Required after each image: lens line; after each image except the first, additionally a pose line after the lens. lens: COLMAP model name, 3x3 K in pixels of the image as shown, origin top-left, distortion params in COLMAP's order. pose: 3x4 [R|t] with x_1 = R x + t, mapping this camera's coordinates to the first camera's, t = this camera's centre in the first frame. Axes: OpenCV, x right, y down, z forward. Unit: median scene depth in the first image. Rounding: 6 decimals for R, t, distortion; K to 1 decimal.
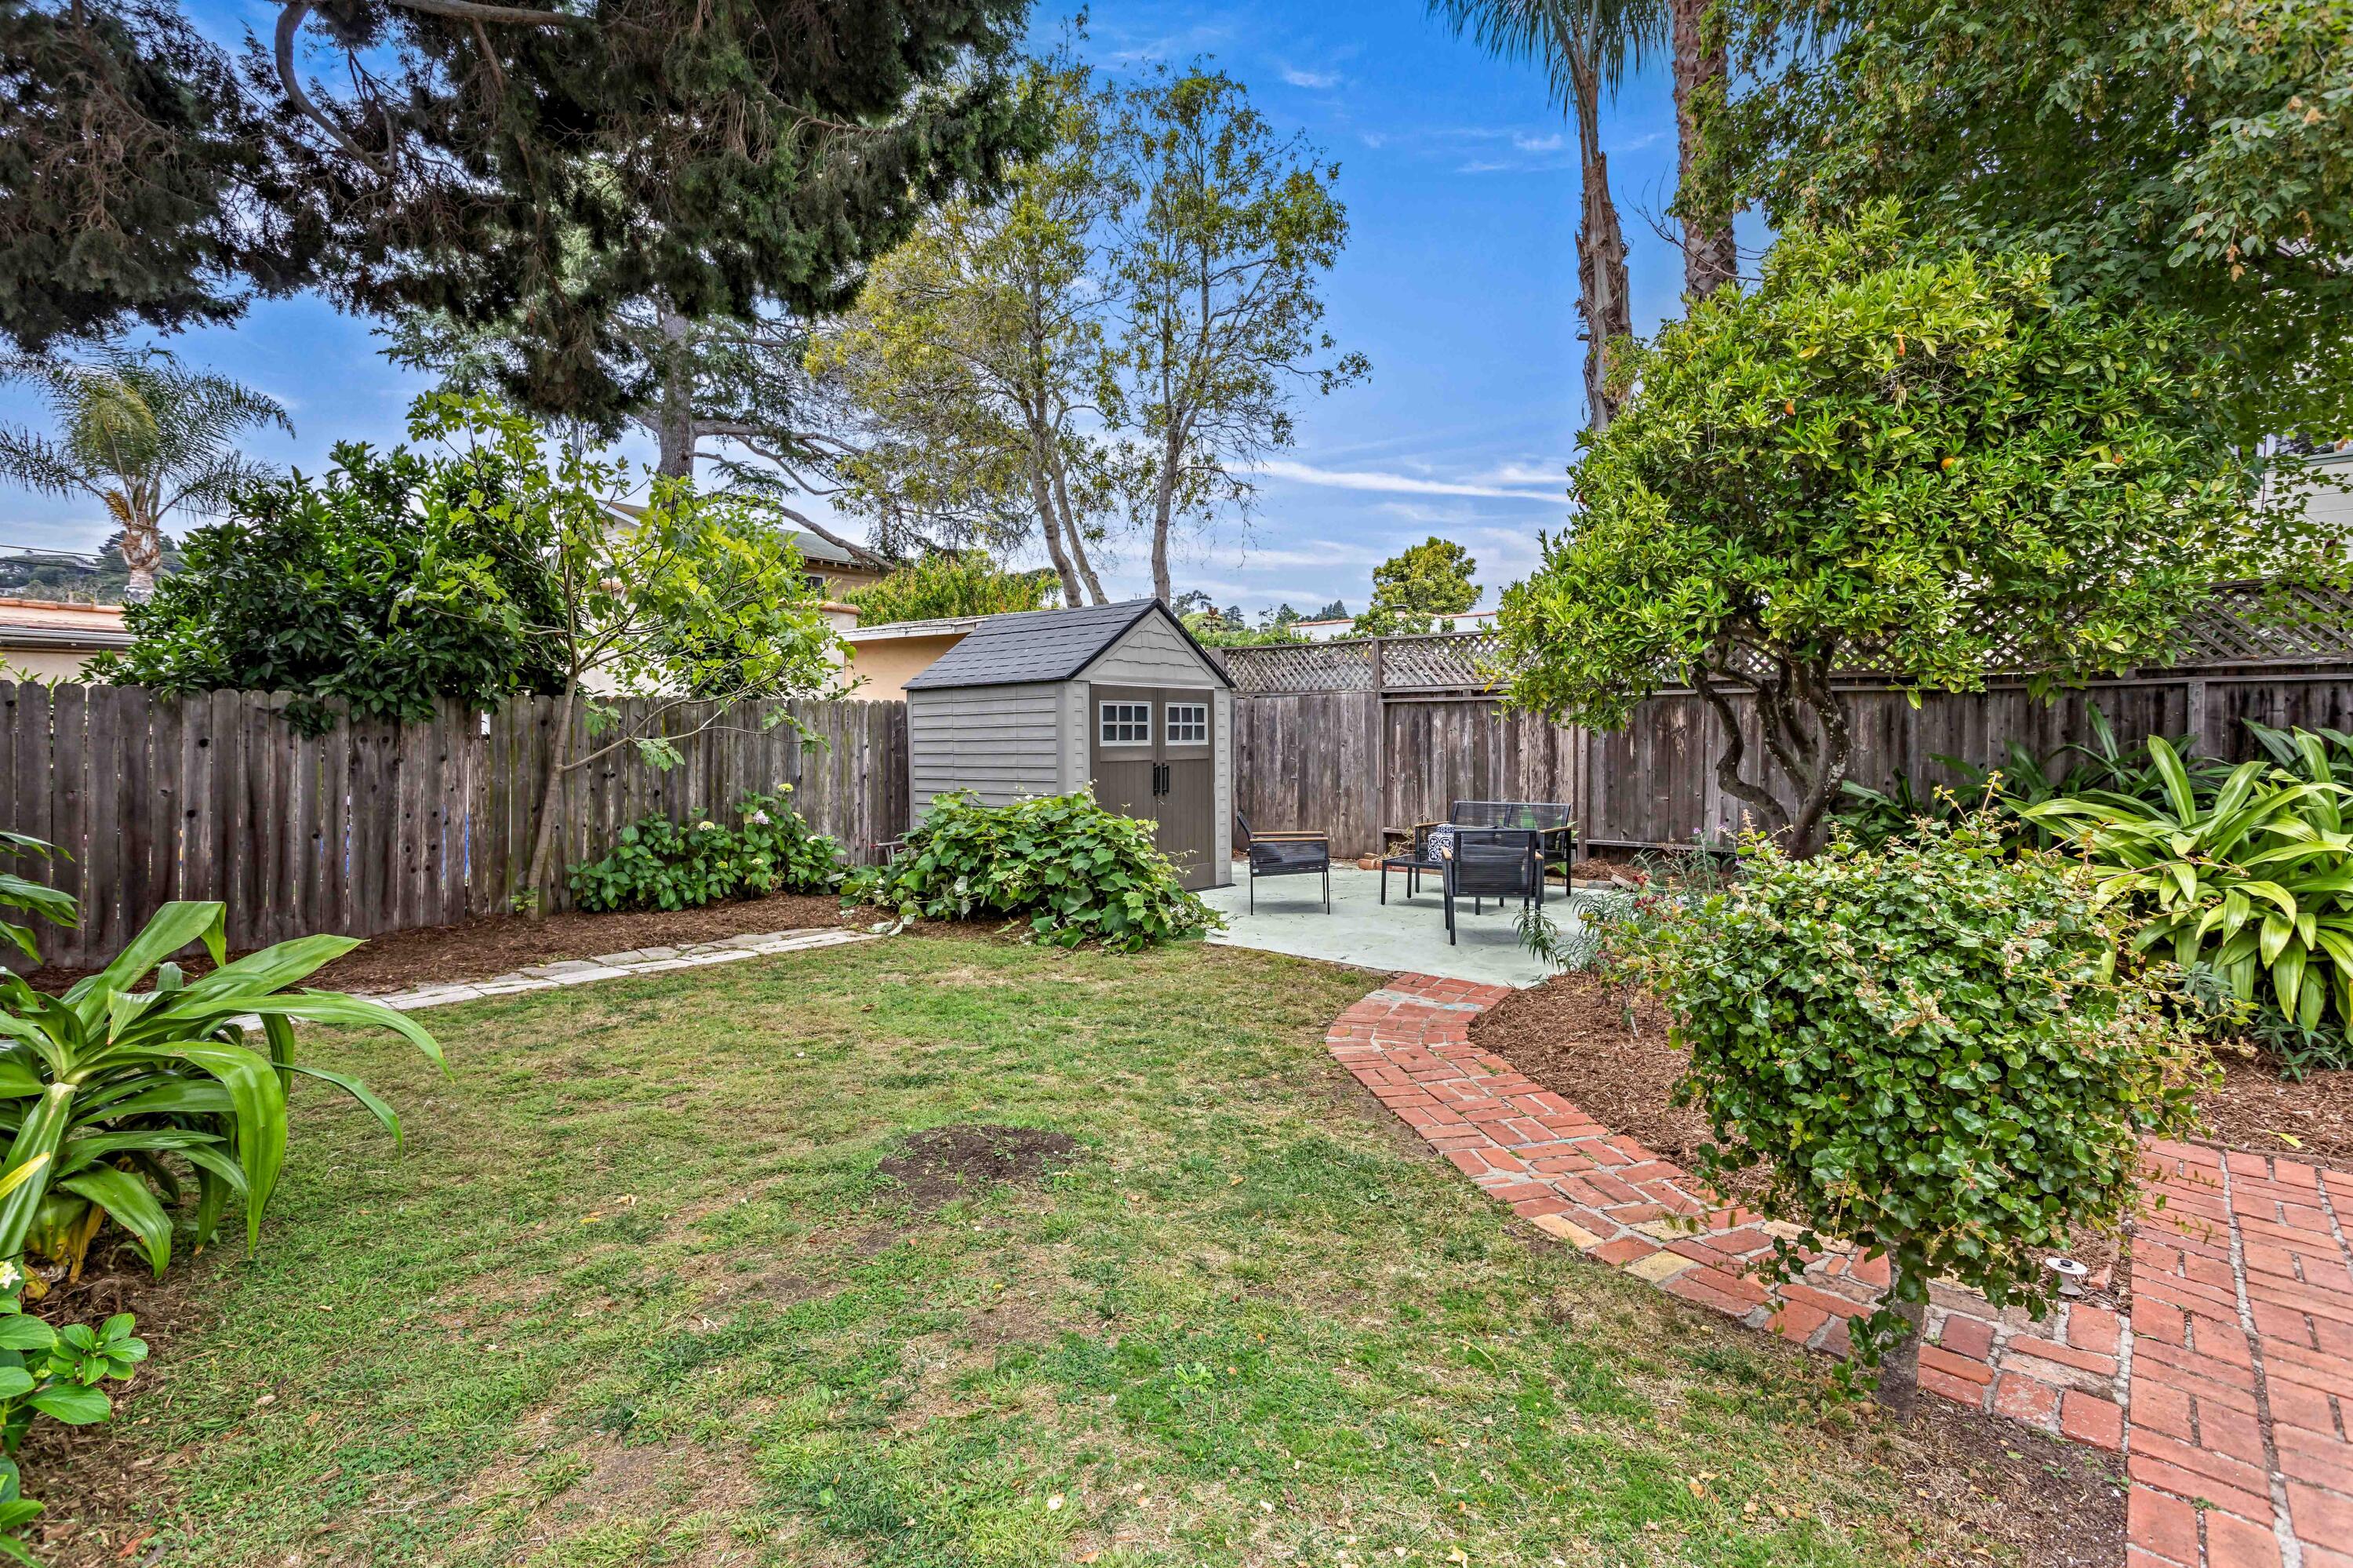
lens RADIAL K [[1123.8, 0, 1178.6], [0, 1123.8, 799.6], [0, 0, 1]] dist [0.000312, 0.001497]
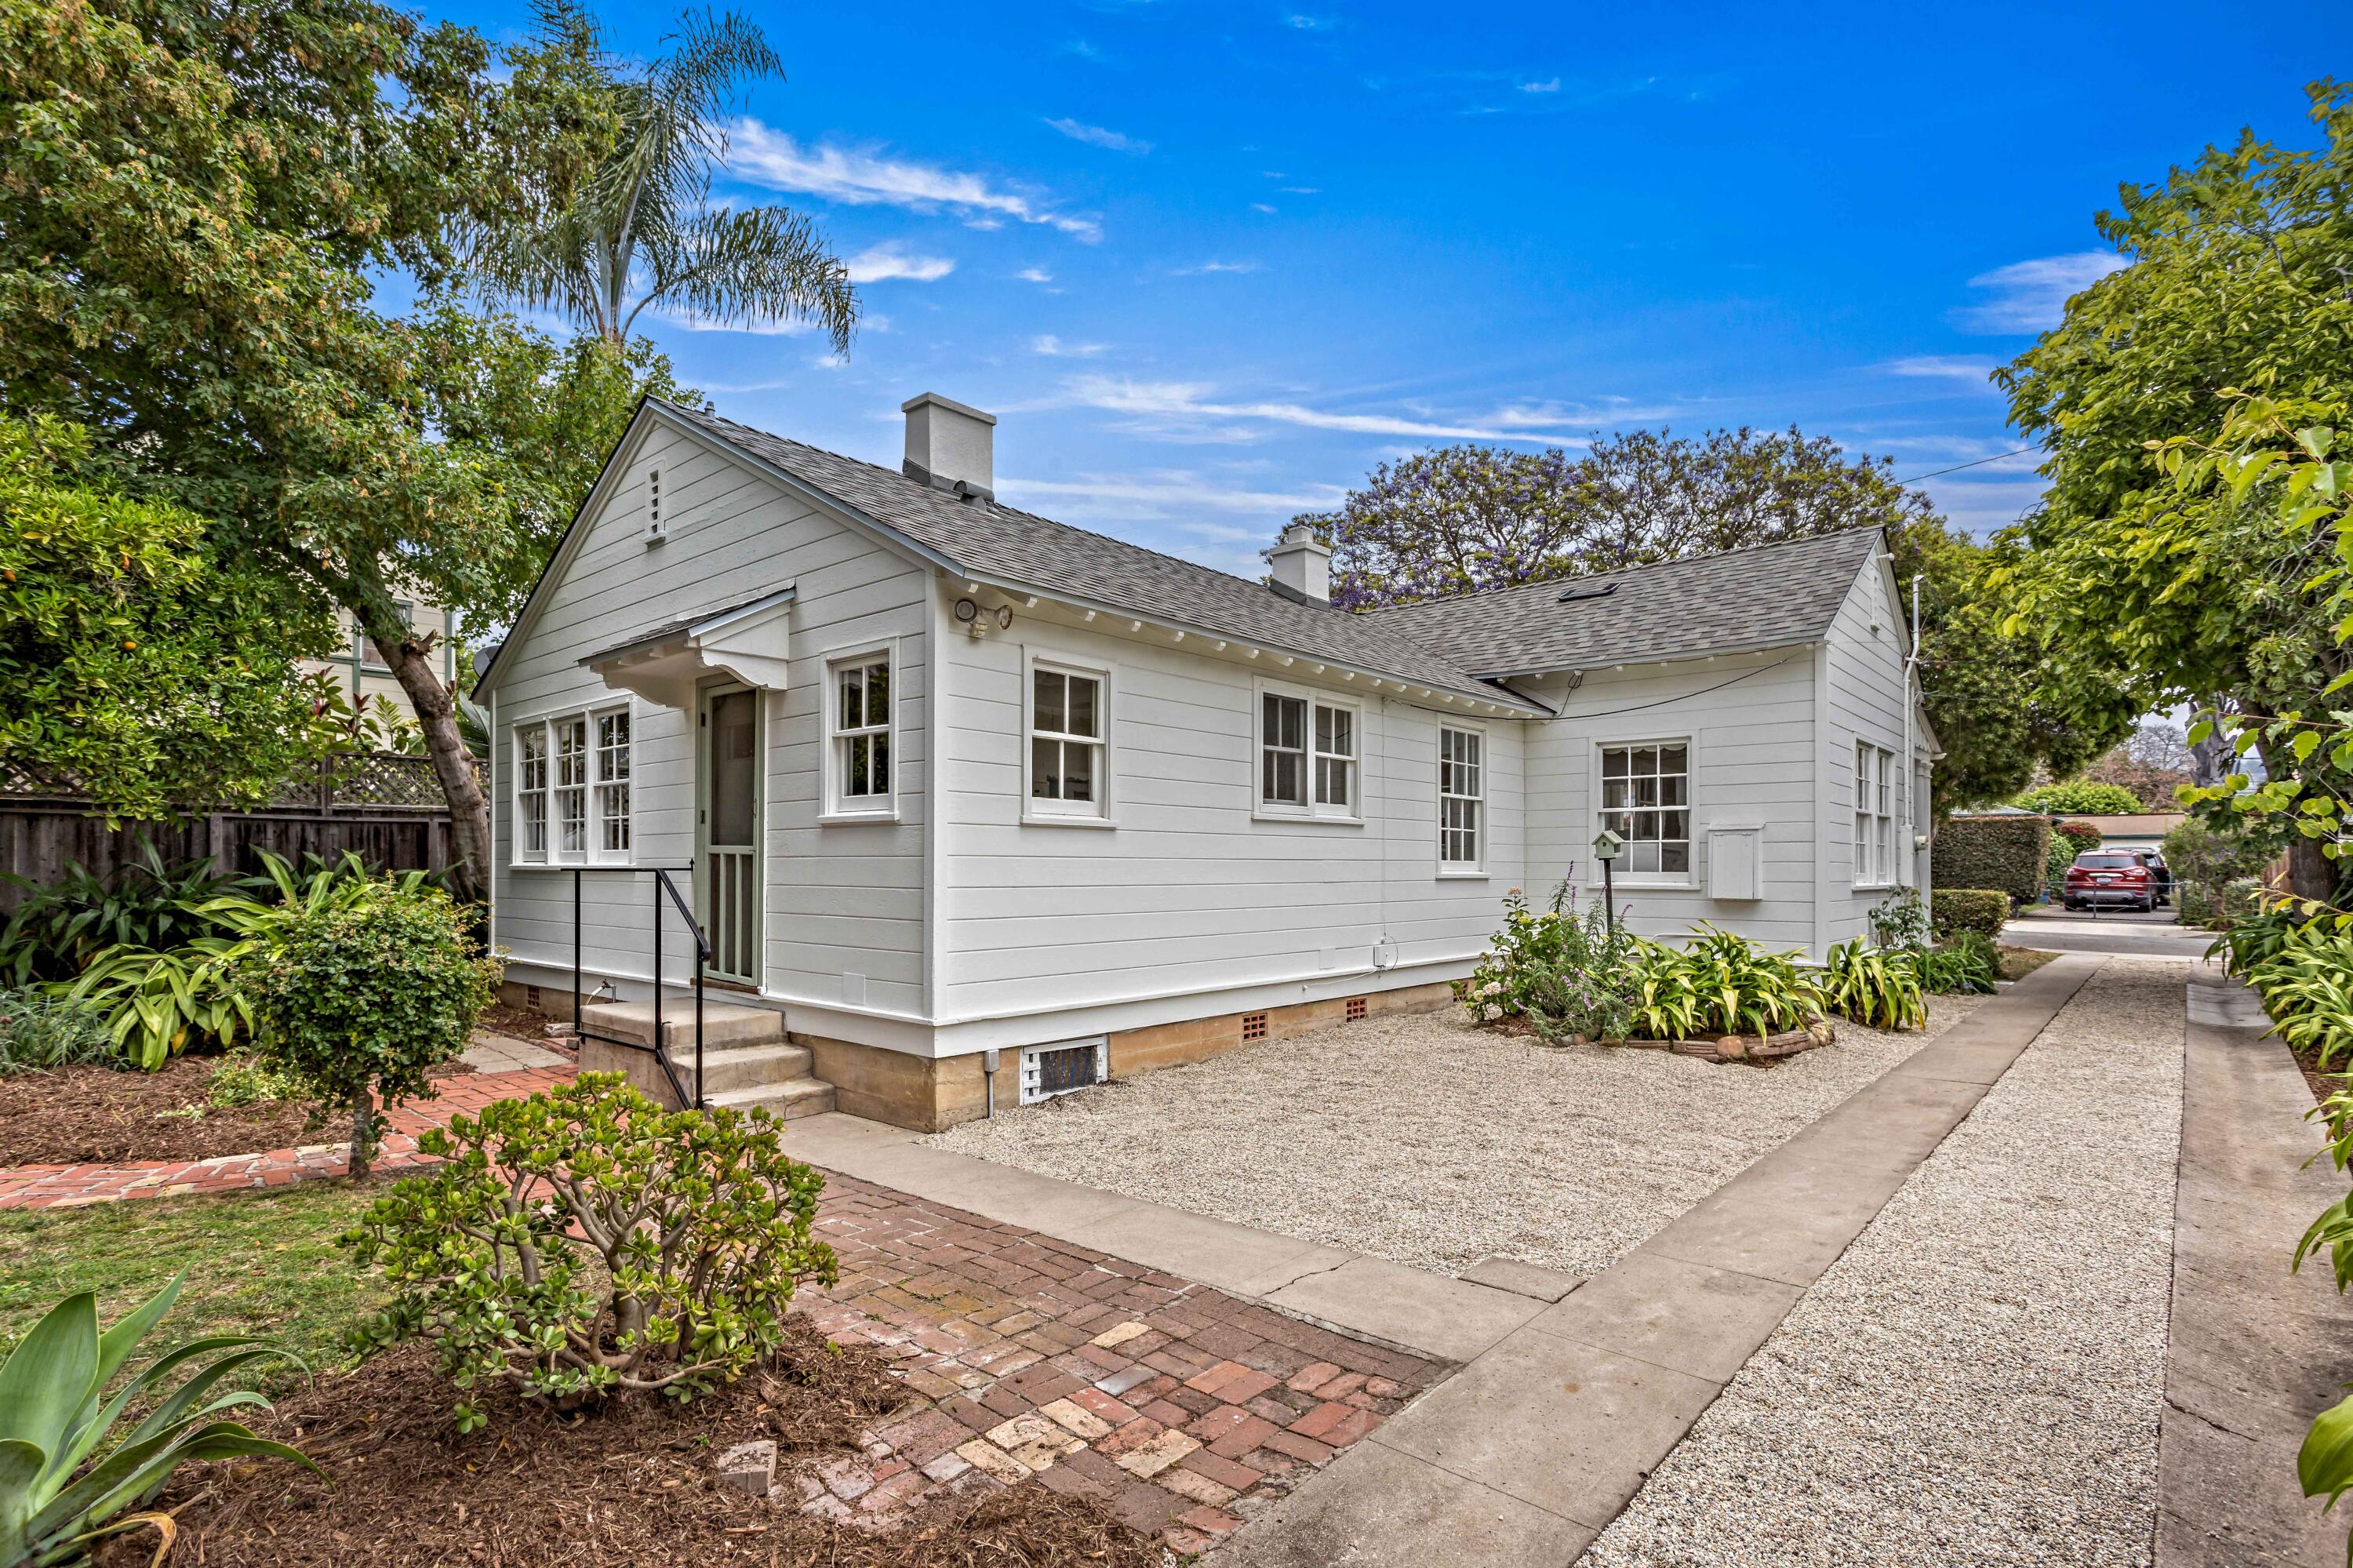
lens RADIAL K [[1123.8, 0, 1161.5], [0, 1123.8, 868.0], [0, 0, 1]] dist [0.000312, 0.001497]
pose [[0.041803, 0.000391, 0.999126, -0.593144], [0.051269, 0.998682, -0.002536, 0.025882], [-0.997810, 0.051331, 0.041728, -0.248289]]
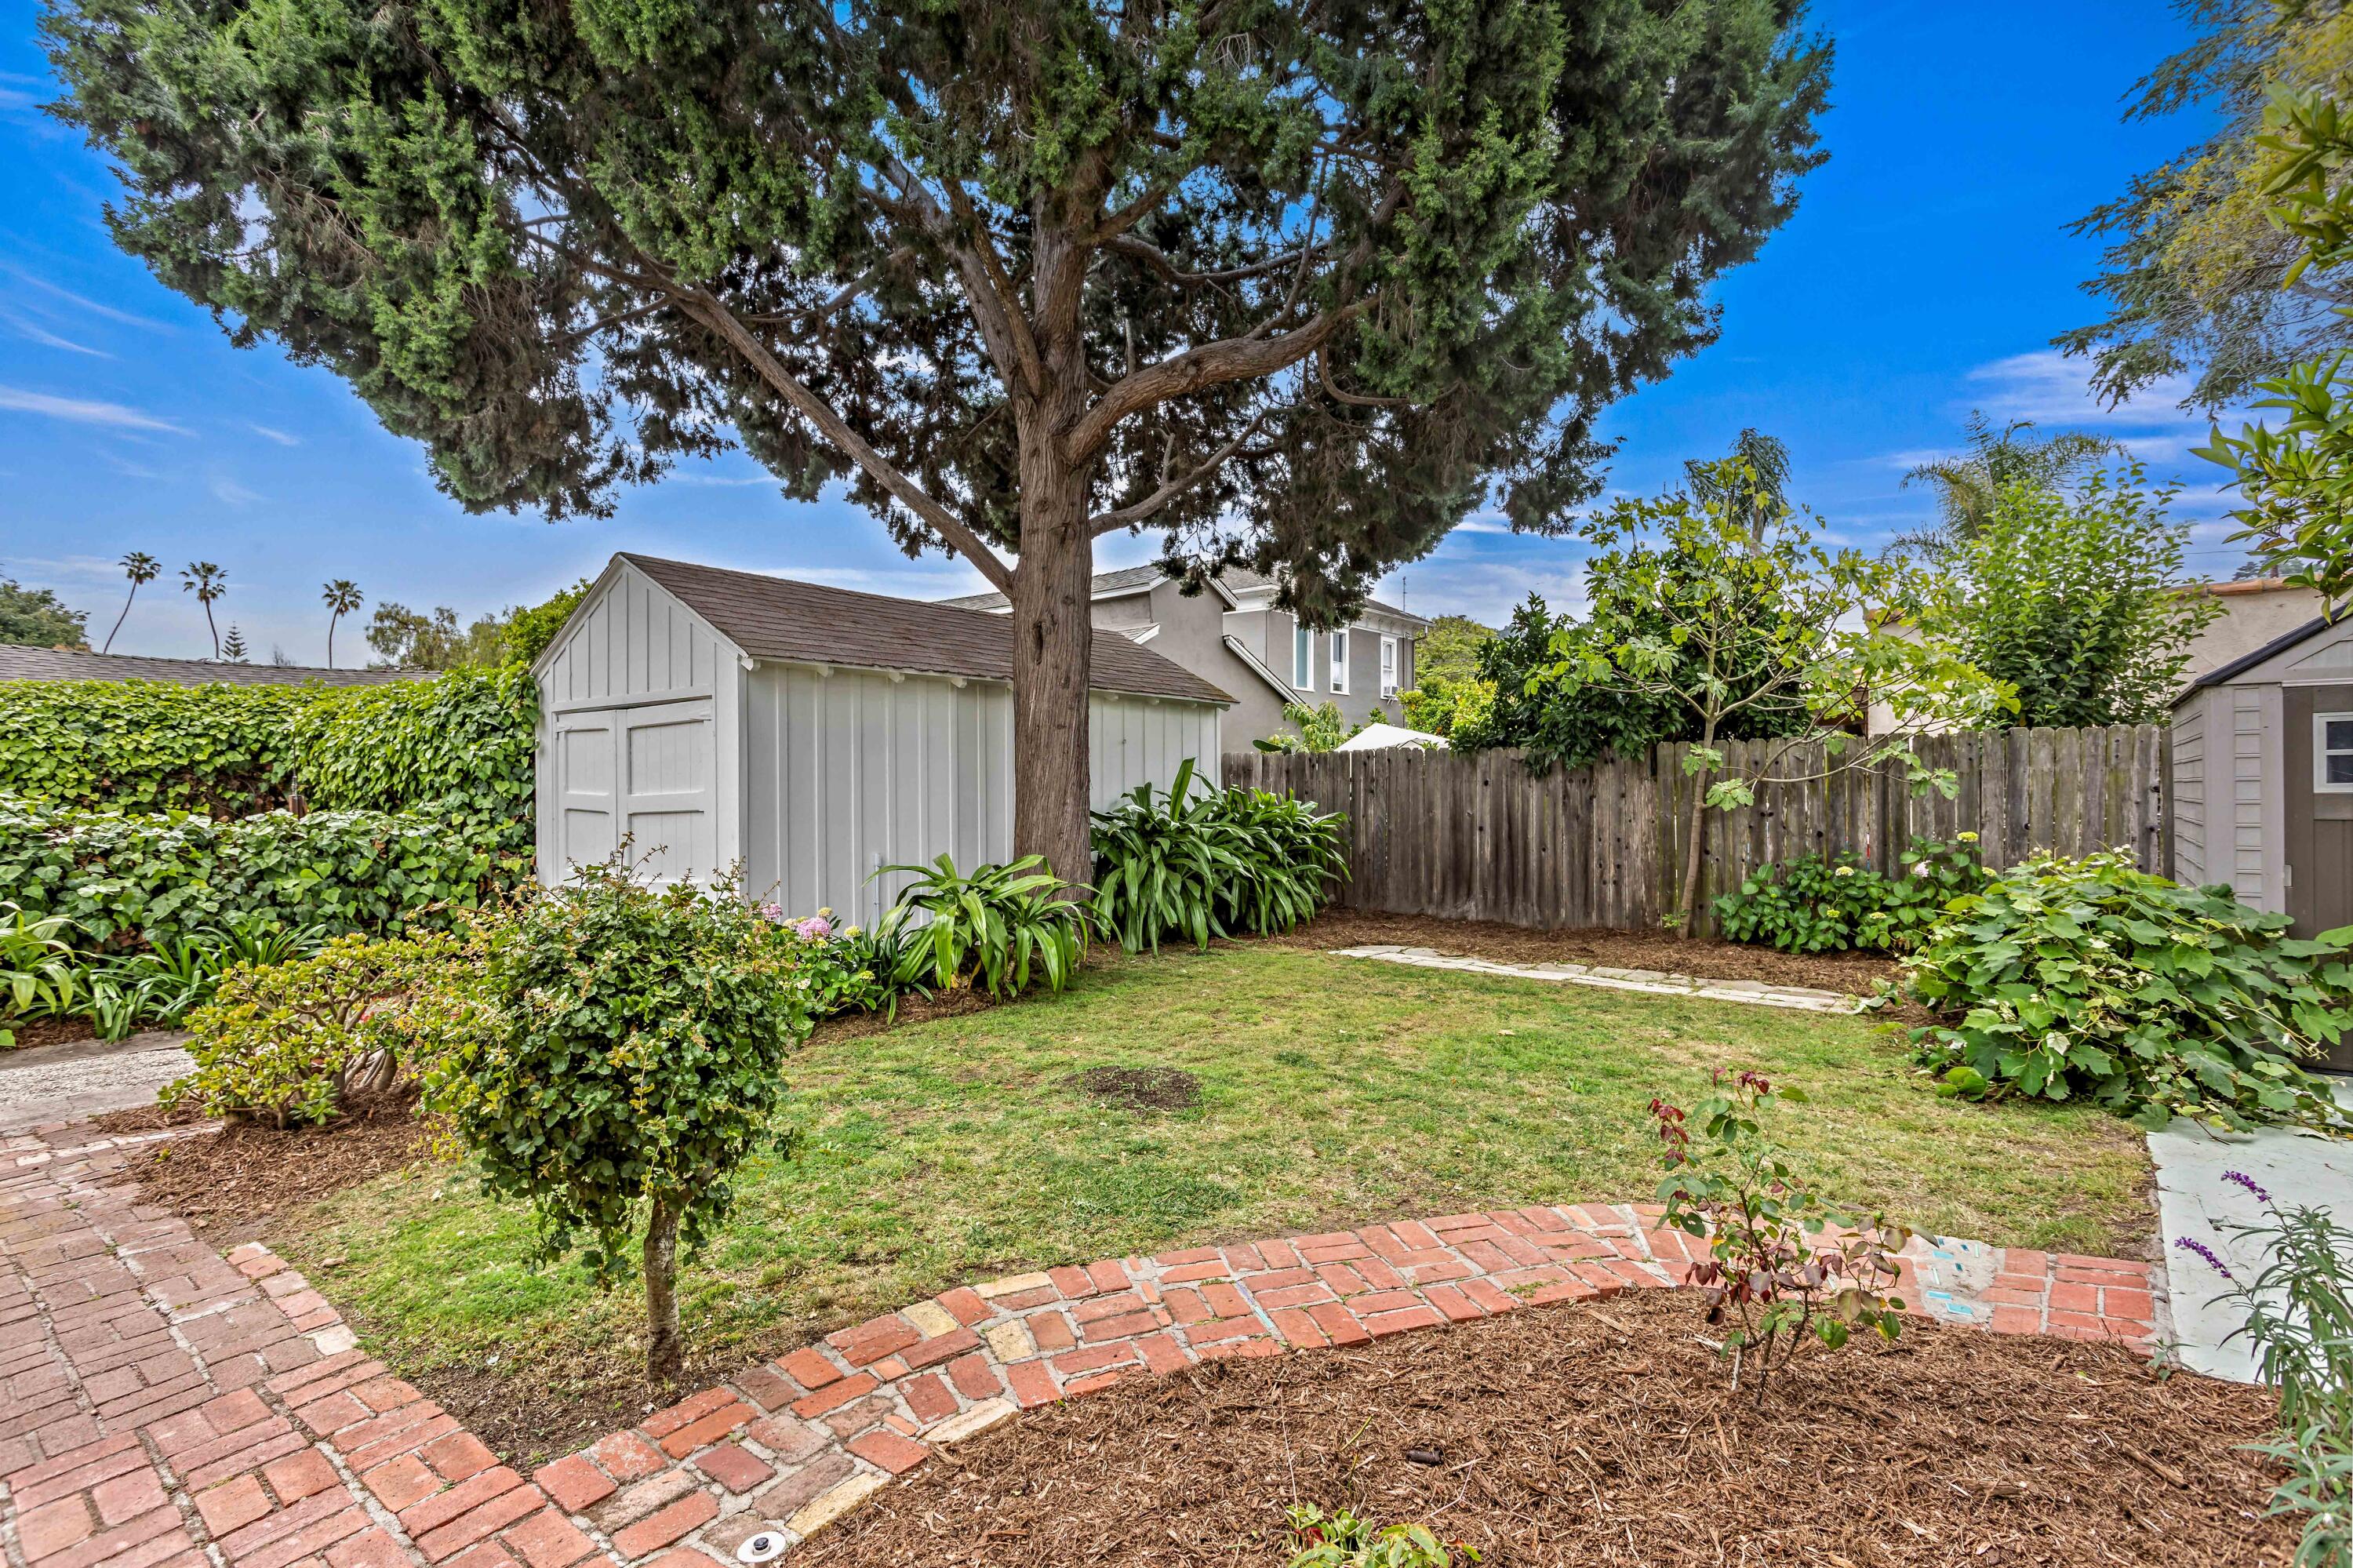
lens RADIAL K [[1123.8, 0, 1172.2], [0, 1123.8, 780.5], [0, 0, 1]] dist [0.000312, 0.001497]
pose [[0.035411, 0.002575, -0.999370, 0.811717], [-0.047272, 0.998882, 0.000899, -0.043799], [0.998254, 0.047210, 0.035493, 0.651493]]
